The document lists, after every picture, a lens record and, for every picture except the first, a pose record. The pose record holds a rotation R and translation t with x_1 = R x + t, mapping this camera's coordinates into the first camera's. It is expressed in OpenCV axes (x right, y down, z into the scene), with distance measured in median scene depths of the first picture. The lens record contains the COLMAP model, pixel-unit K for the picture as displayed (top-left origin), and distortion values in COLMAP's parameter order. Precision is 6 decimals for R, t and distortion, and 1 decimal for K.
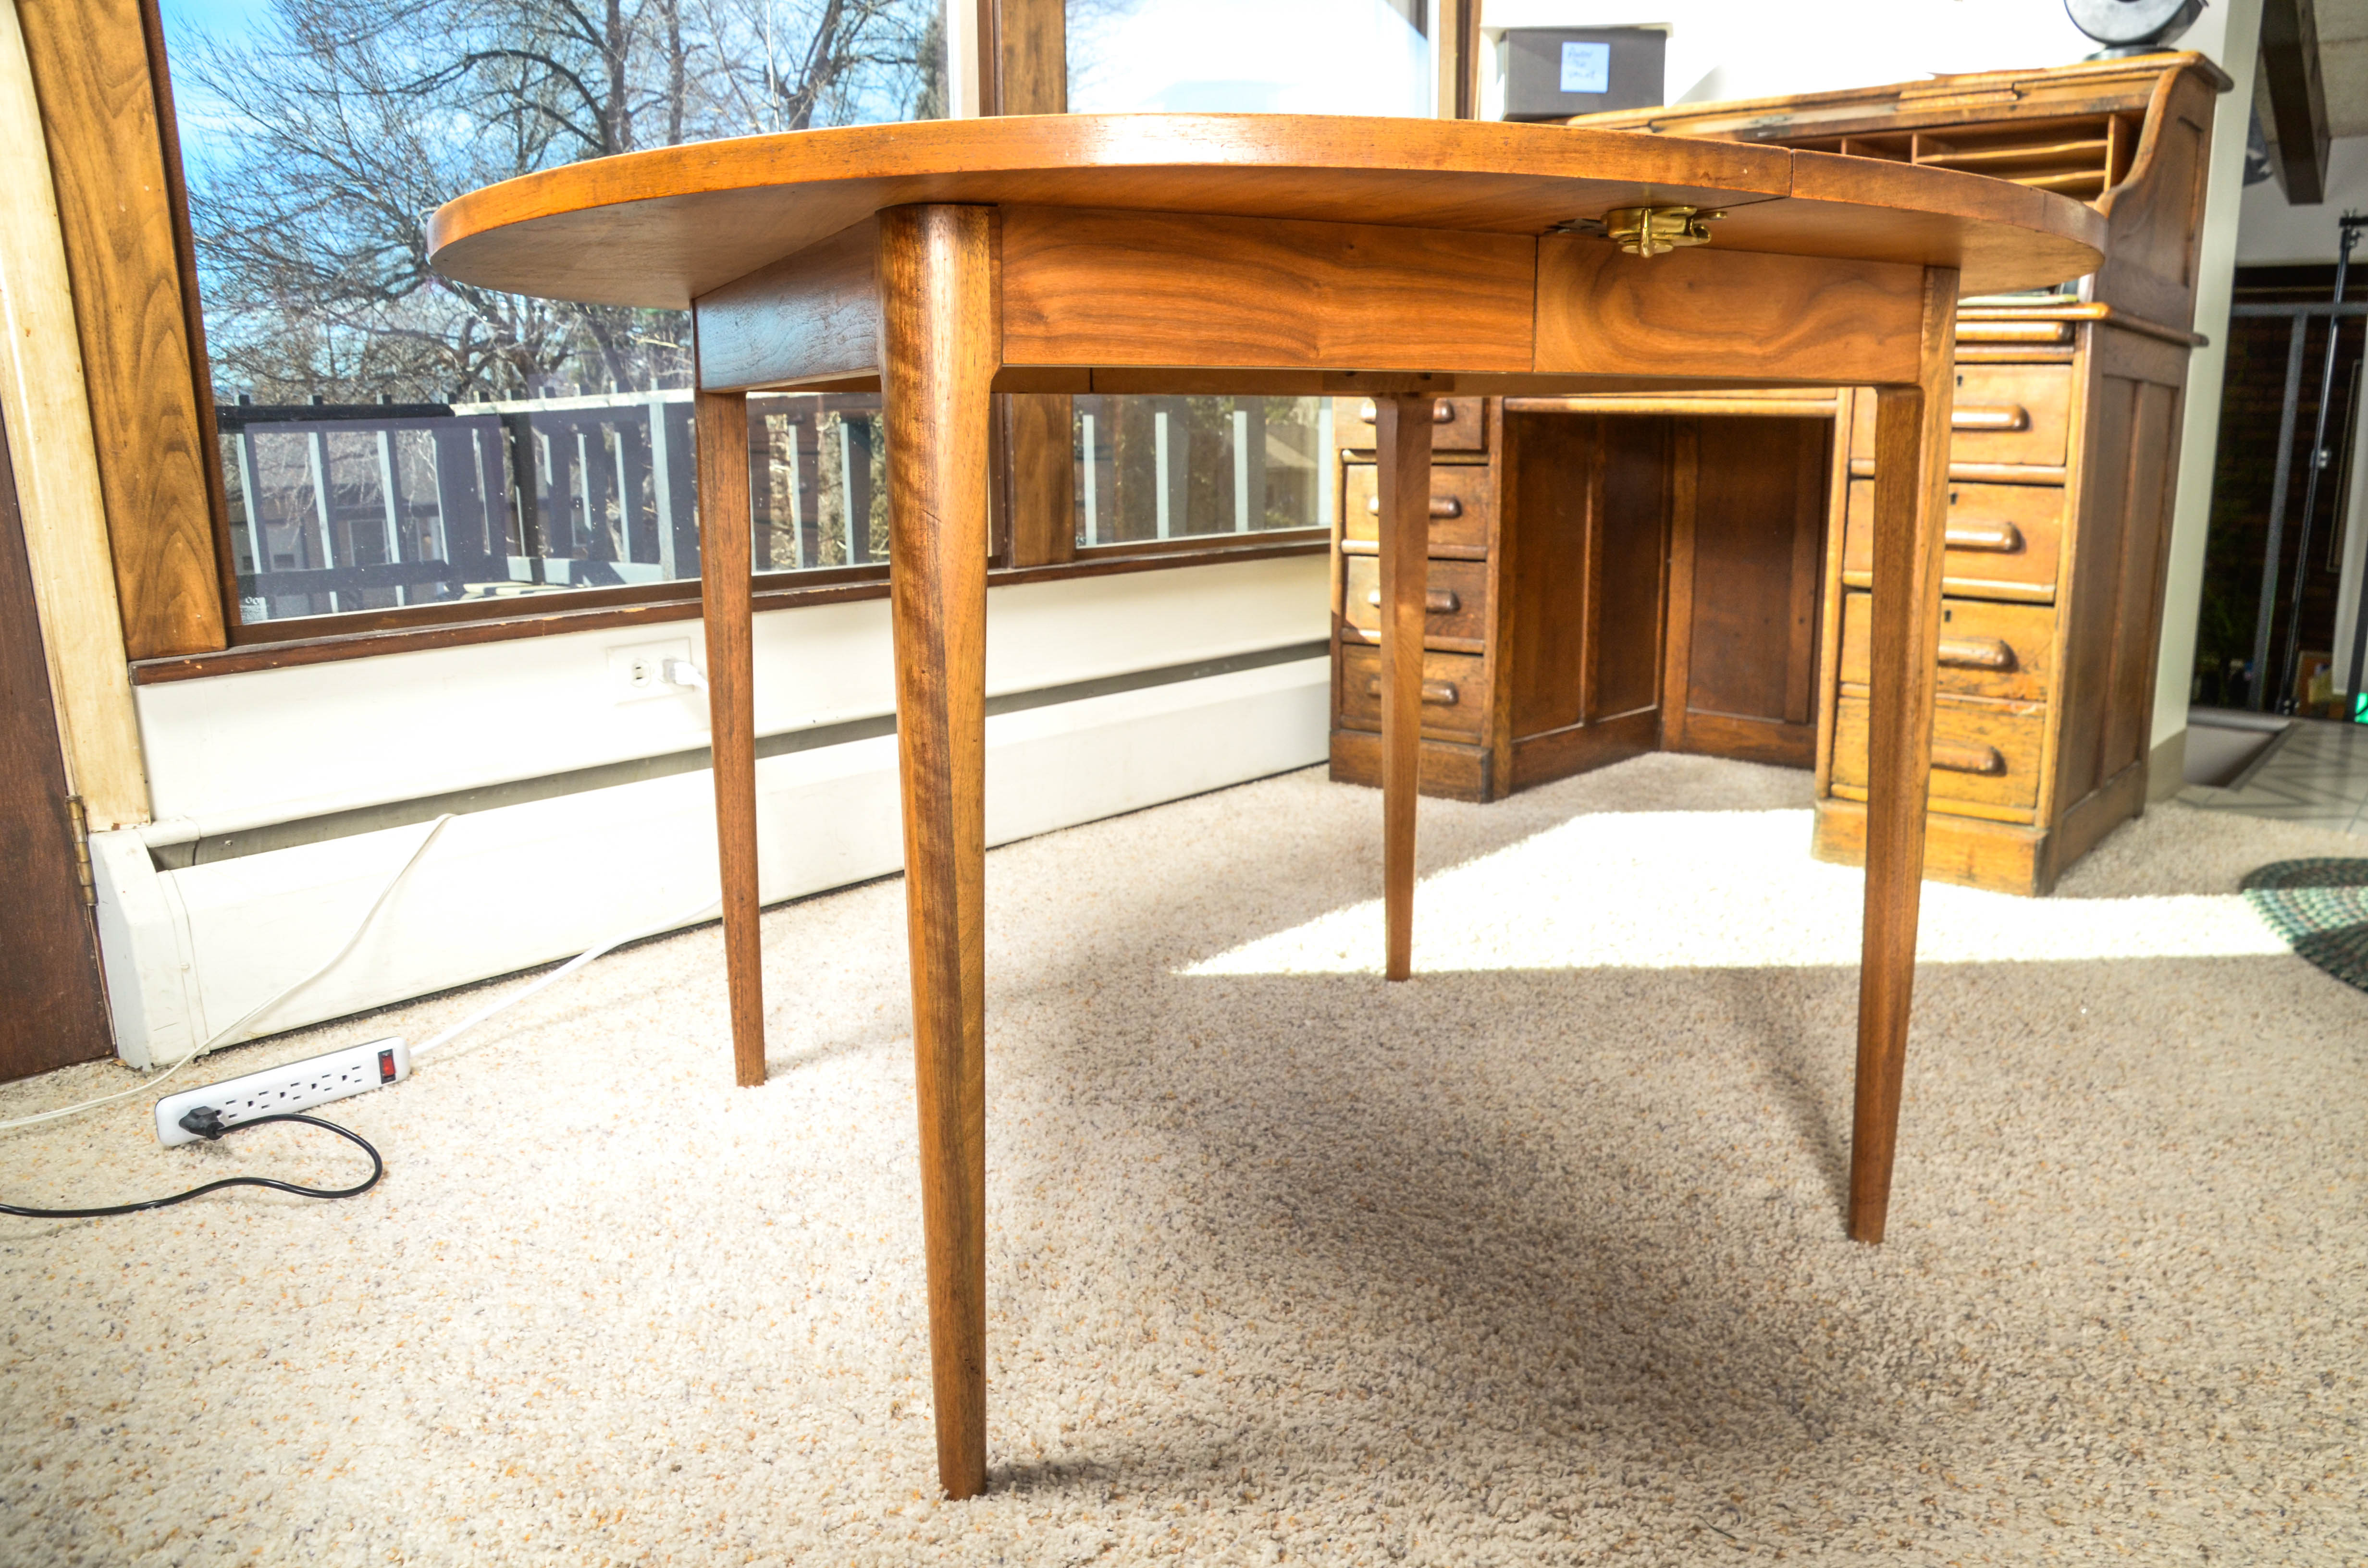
lens RADIAL K [[1773.9, 0, 1280.1], [0, 1773.9, 823.1], [0, 0, 1]] dist [-0.101538, 0.067038]
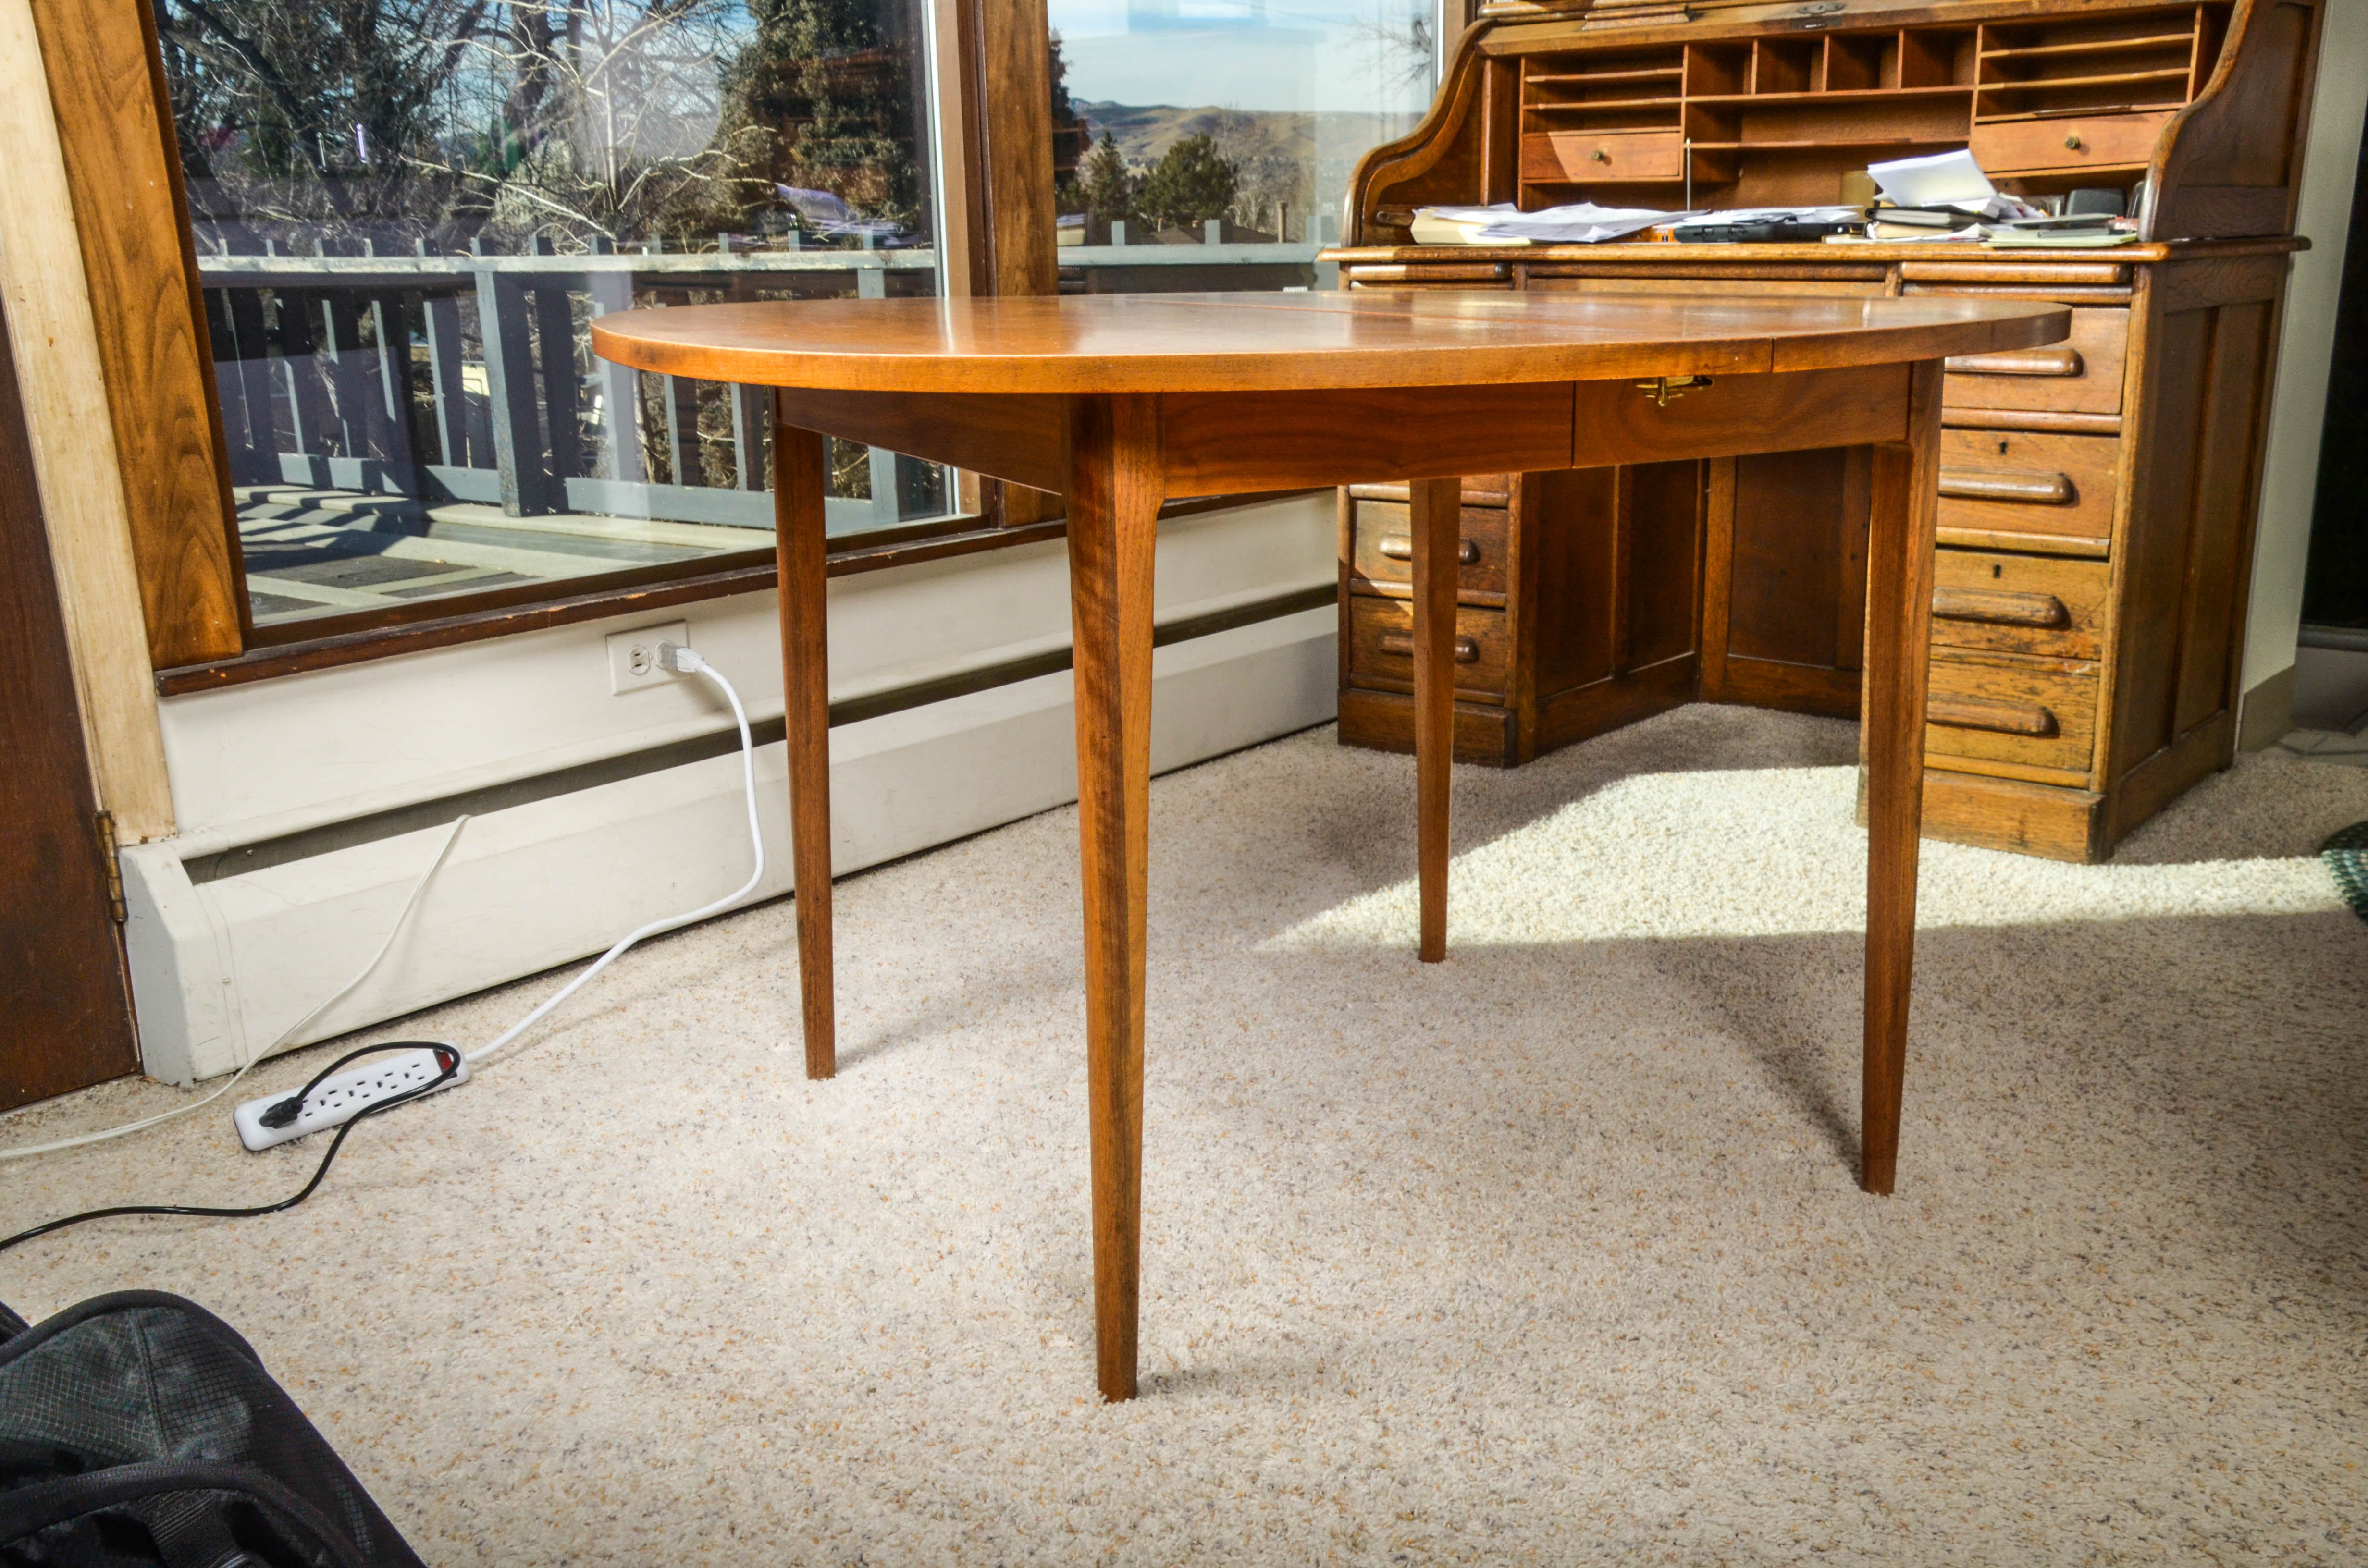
lens RADIAL K [[2346.1, 0, 1302.8], [0, 2346.1, 847.0], [0, 0, 1]] dist [0.065886, 0.000000]
pose [[0.999128, -0.018280, 0.037543, -0.069542], [0.016649, 0.998923, 0.043303, -0.043695], [-0.038294, -0.042640, 0.998356, -0.404022]]
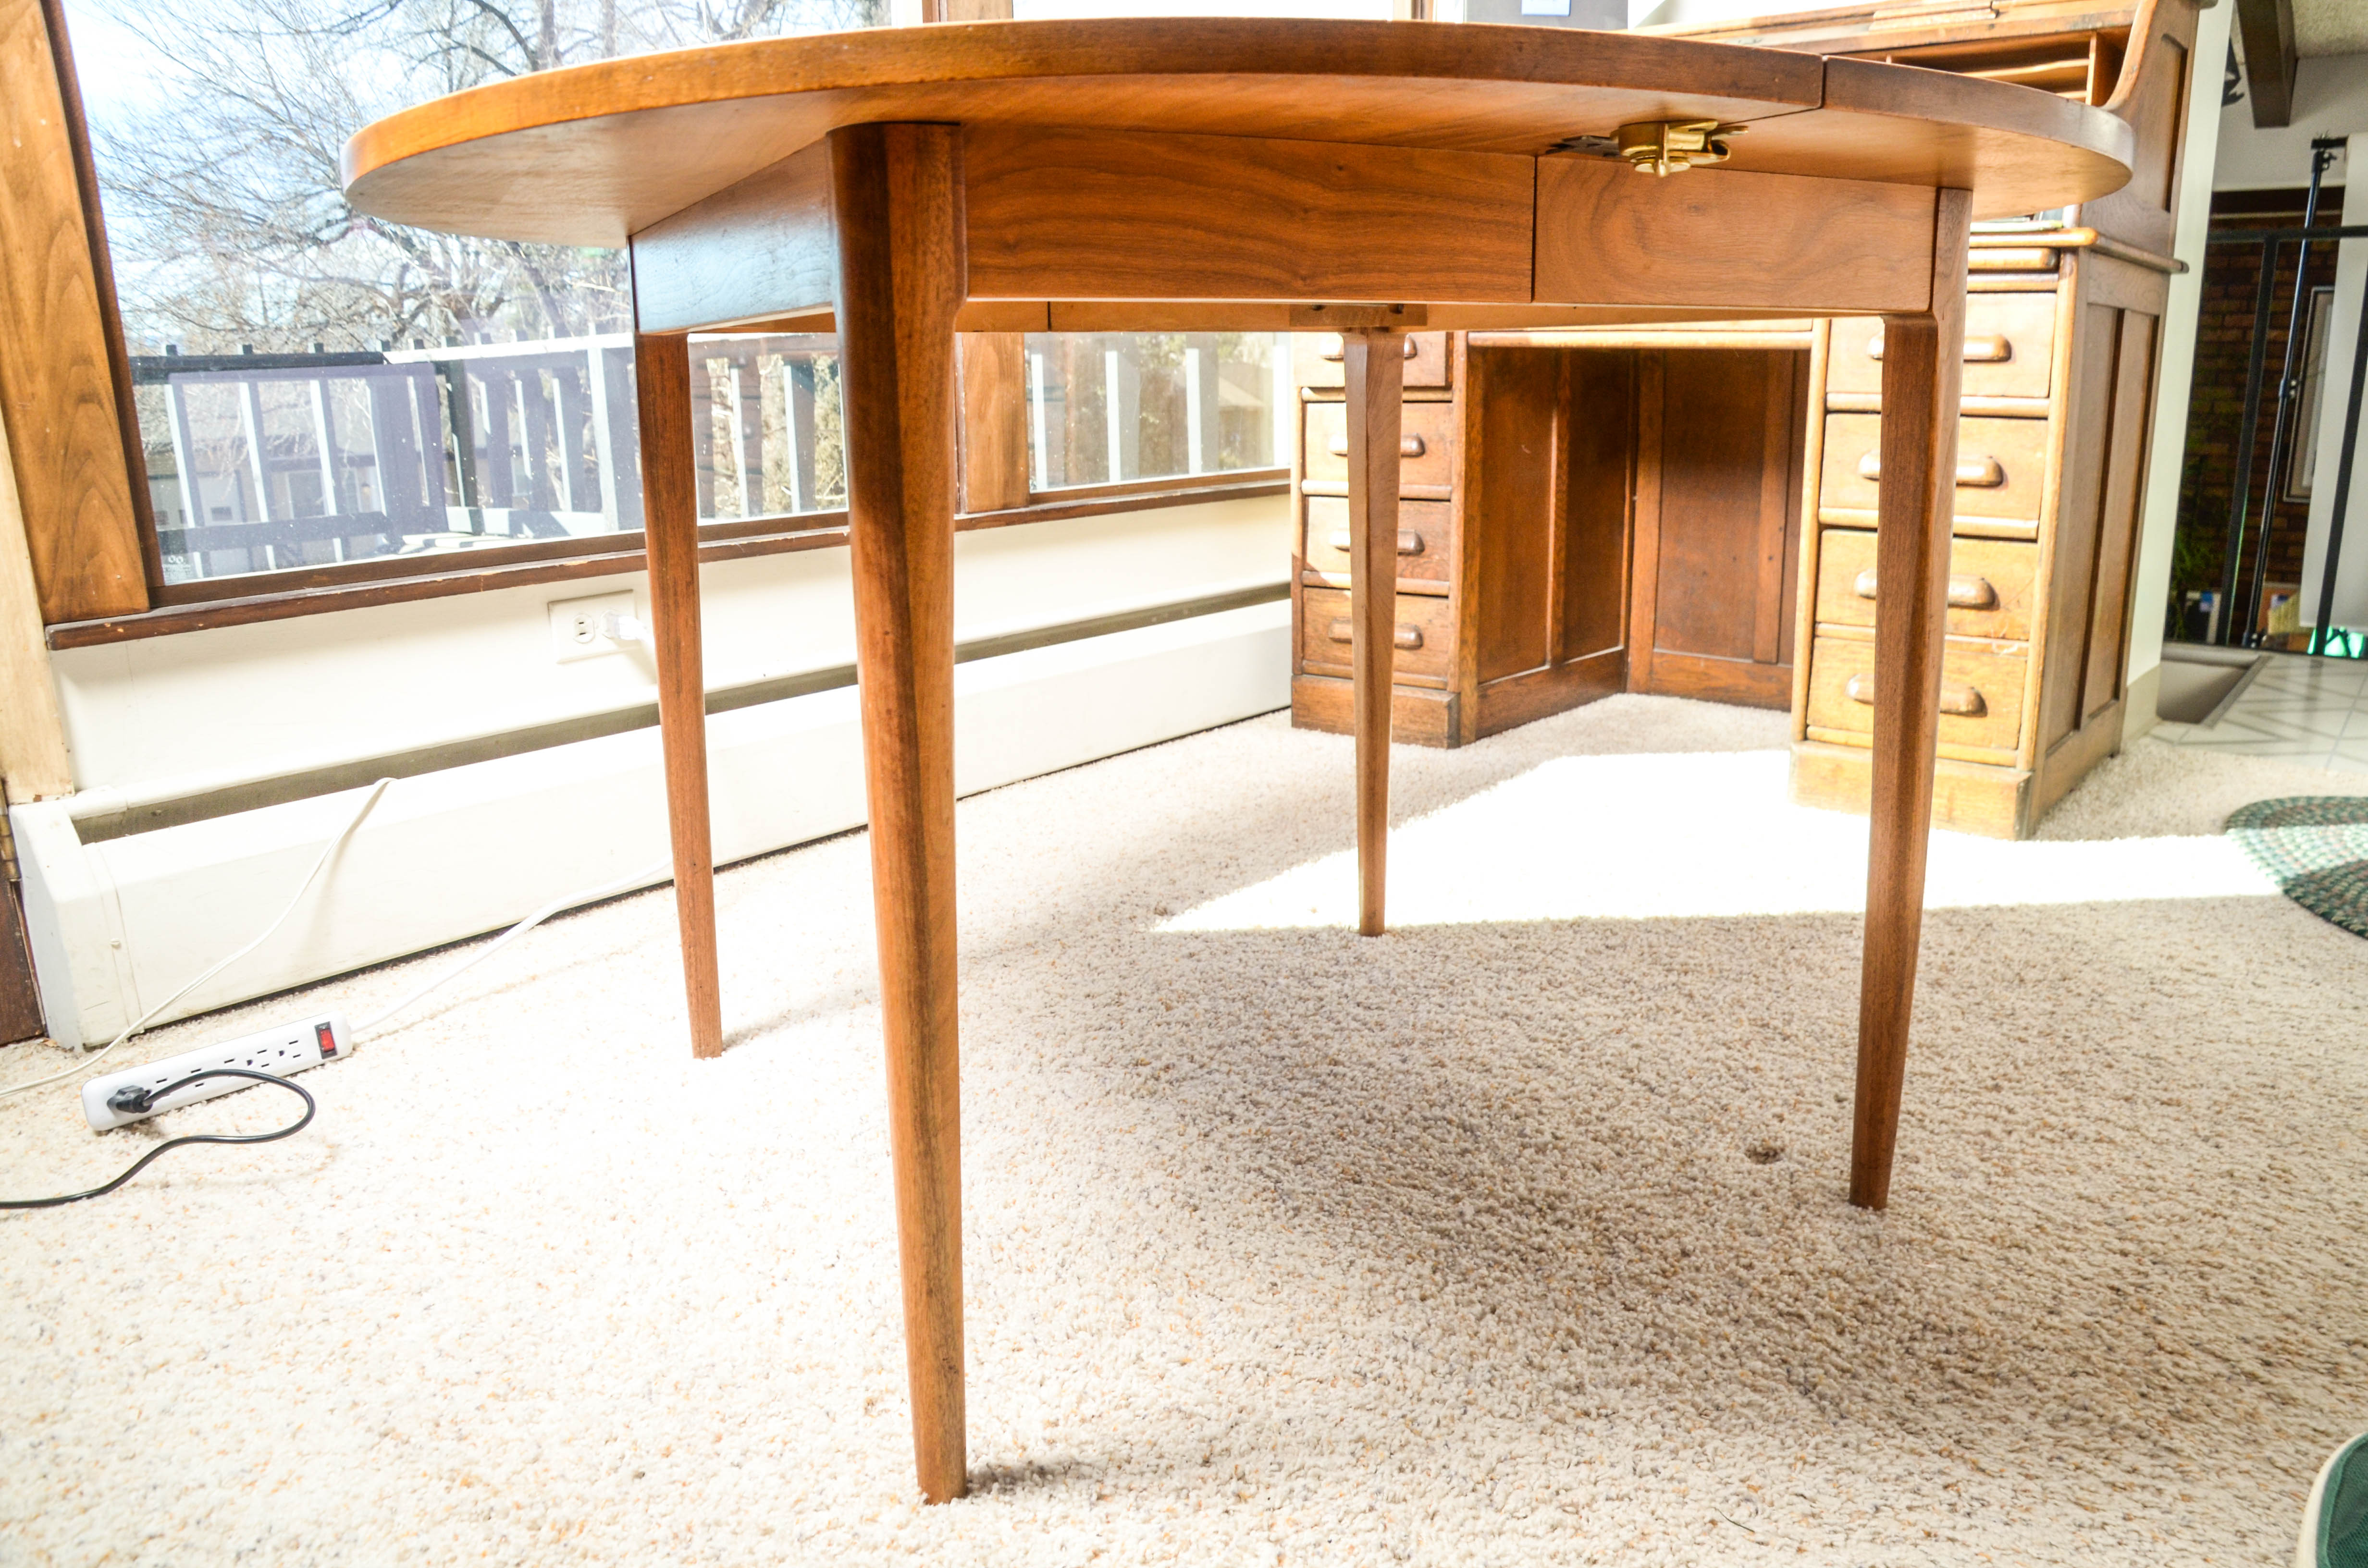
lens RADIAL K [[1773.9, 0, 1246.5], [0, 1773.9, 813.9], [0, 0, 1]] dist [-0.101538, 0.067038]
pose [[0.999871, -0.012885, 0.009601, -0.013188], [0.012604, 0.999506, 0.028806, -0.008522], [-0.009968, -0.028681, 0.999539, 0.037825]]
